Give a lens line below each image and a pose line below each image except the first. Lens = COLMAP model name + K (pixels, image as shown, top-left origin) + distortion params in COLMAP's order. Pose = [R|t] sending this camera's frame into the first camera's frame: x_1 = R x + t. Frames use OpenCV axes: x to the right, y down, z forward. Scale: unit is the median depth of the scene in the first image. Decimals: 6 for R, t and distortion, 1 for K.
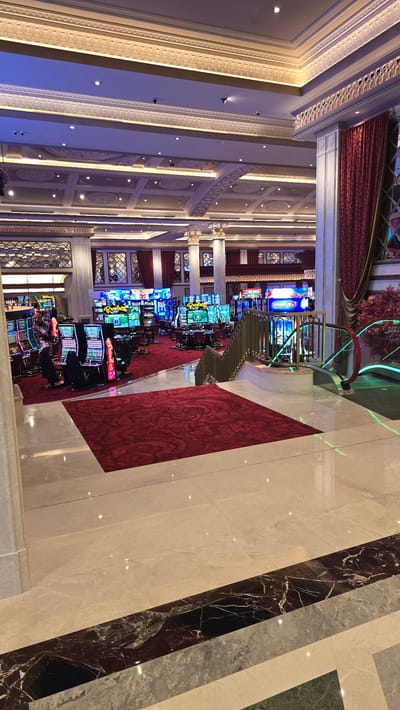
lens RADIAL K [[484.5, 0, 199.4], [0, 484.5, 356.1], [0, 0, 1]] dist [0.028914, -0.016386]
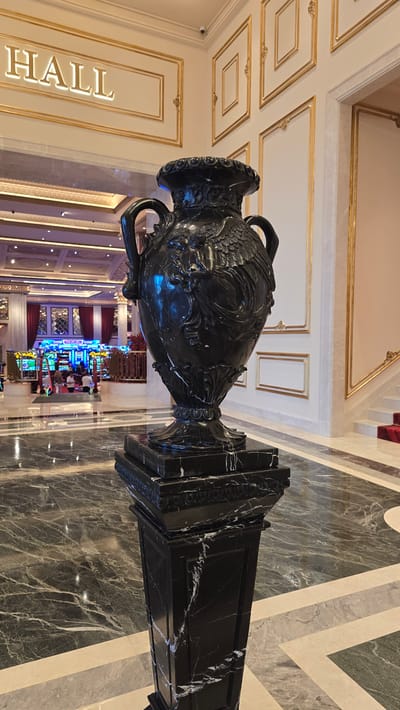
lens RADIAL K [[484.5, 0, 201.4], [0, 484.5, 355.4], [0, 0, 1]] dist [0.028914, -0.016386]
pose [[0.998277, 0.035293, 0.046871, 0.145679], [-0.029670, 0.992844, -0.115675, 0.021932], [-0.050618, 0.114085, 0.992181, -0.154070]]
